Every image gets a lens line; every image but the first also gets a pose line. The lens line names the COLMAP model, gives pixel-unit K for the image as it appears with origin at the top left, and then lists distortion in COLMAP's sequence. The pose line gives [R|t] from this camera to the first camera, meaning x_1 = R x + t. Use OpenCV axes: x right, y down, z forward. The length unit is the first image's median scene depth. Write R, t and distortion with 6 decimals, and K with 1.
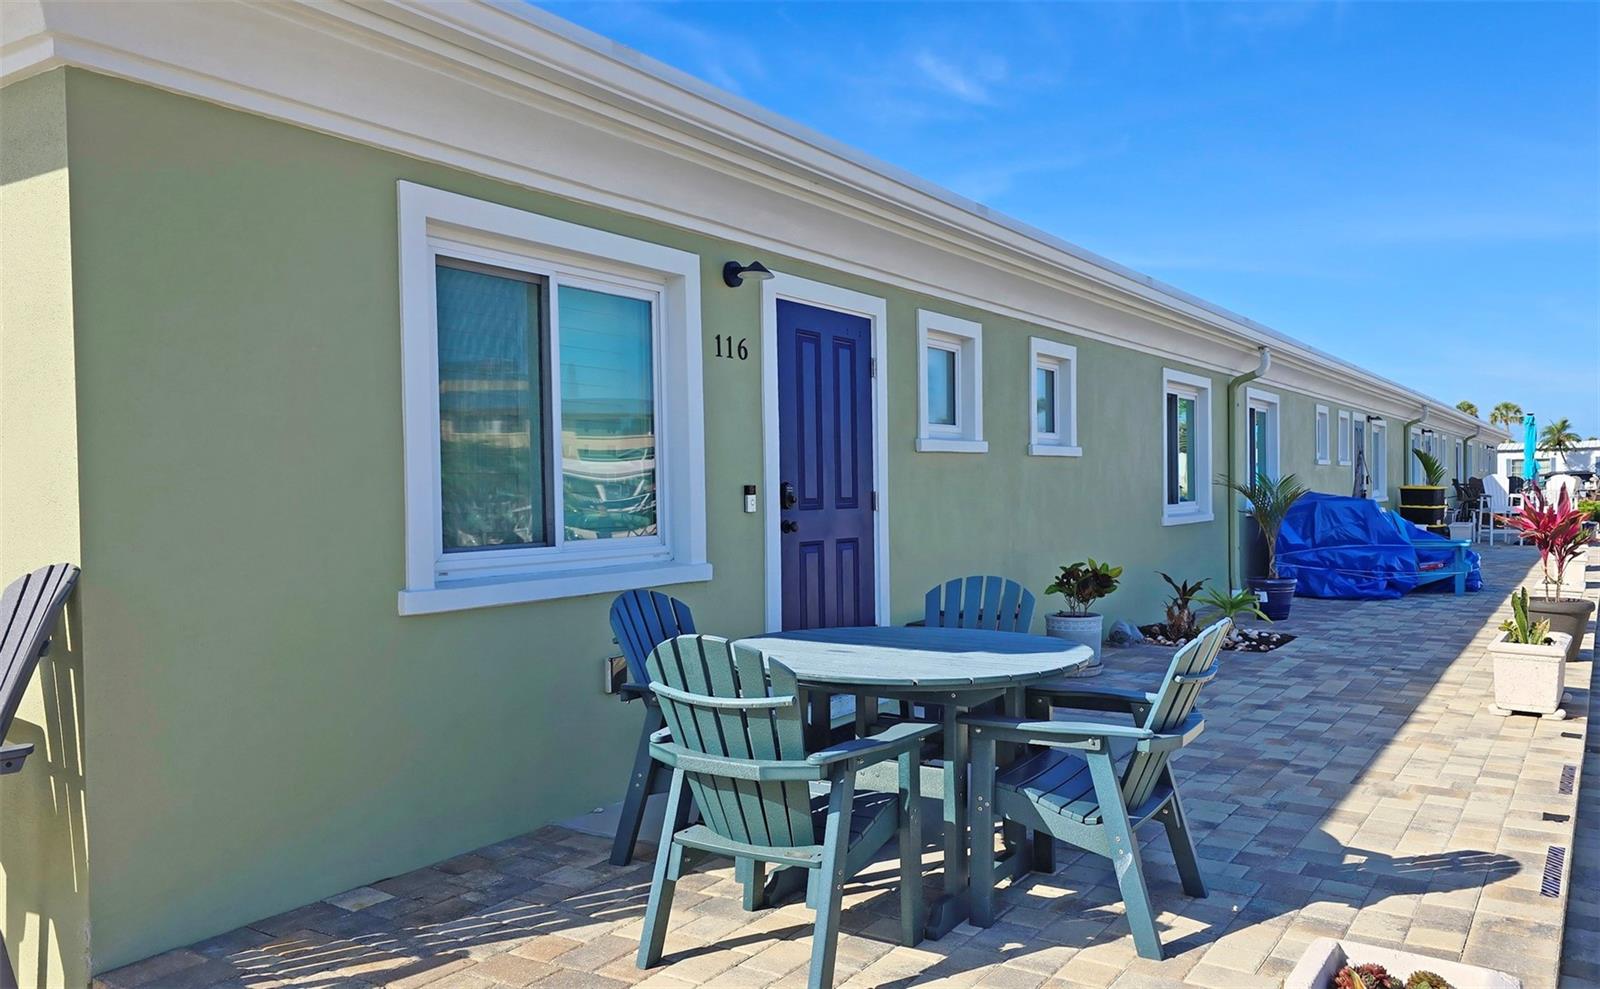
lens RADIAL K [[1193.6, 0, 804.1], [0, 1193.6, 496.3], [0, 0, 1]] dist [0.048045, 0.004362]
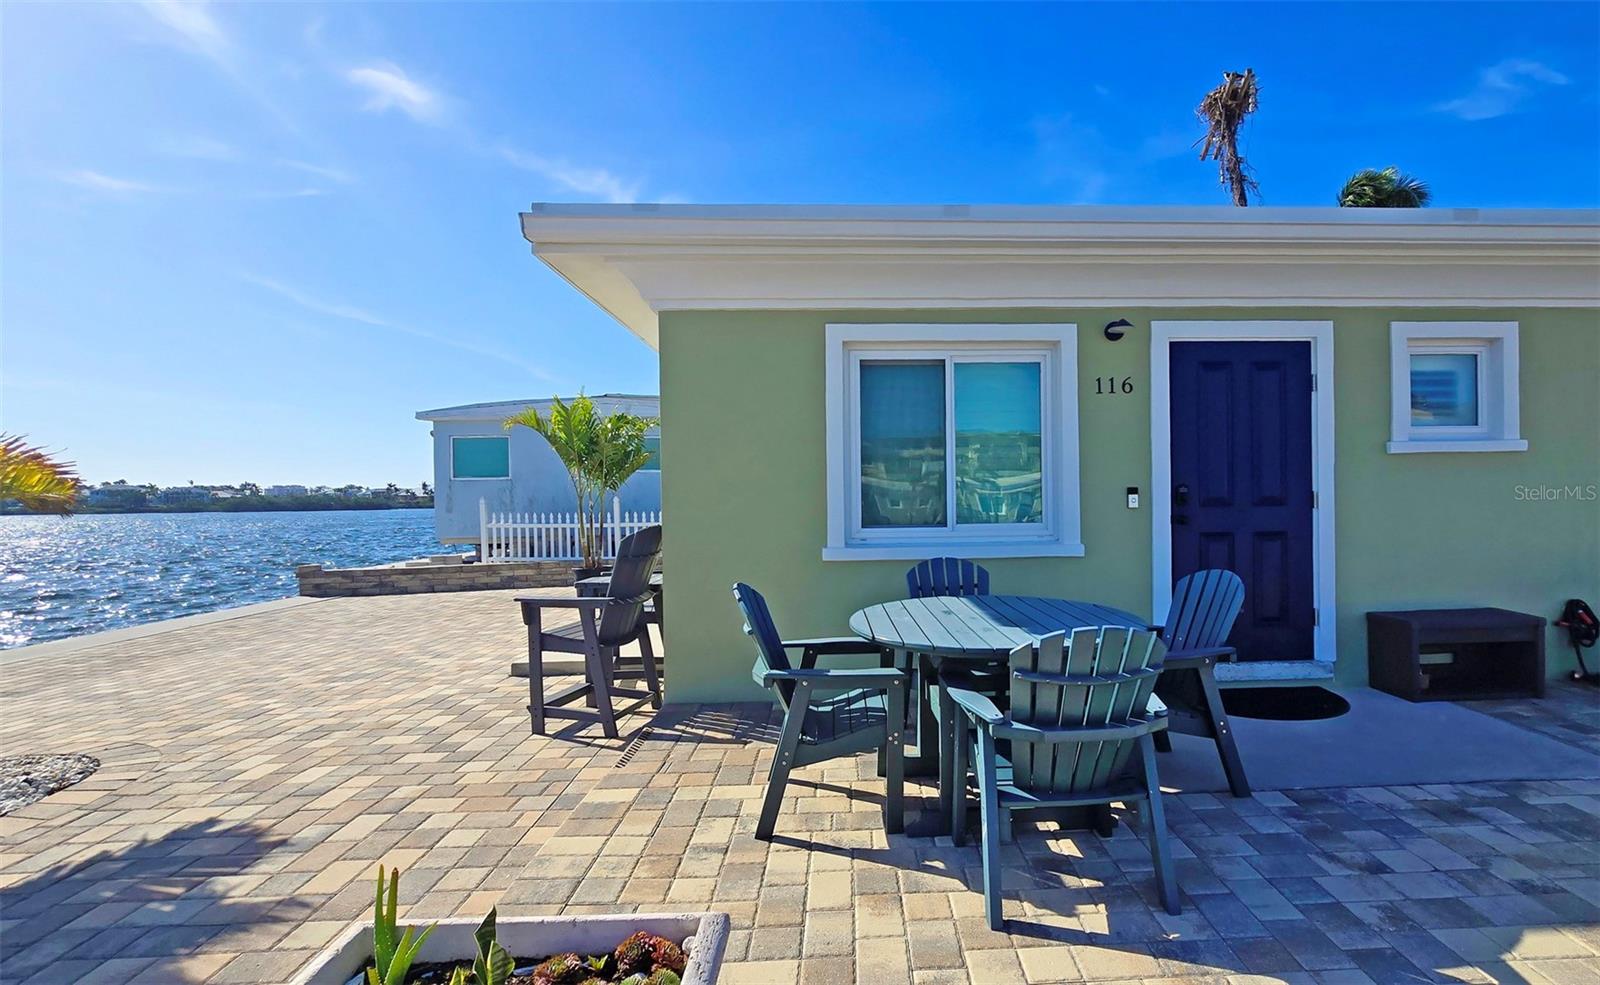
lens RADIAL K [[681.6, 0, 810.7], [0, 681.6, 491.8], [0, 0, 1]] dist [-0.001914, -0.000032]
pose [[0.584001, -0.006826, -0.811724, 0.383465], [0.000507, 0.999968, -0.008045, 0.001691], [0.811752, 0.004287, 0.583986, 0.286611]]
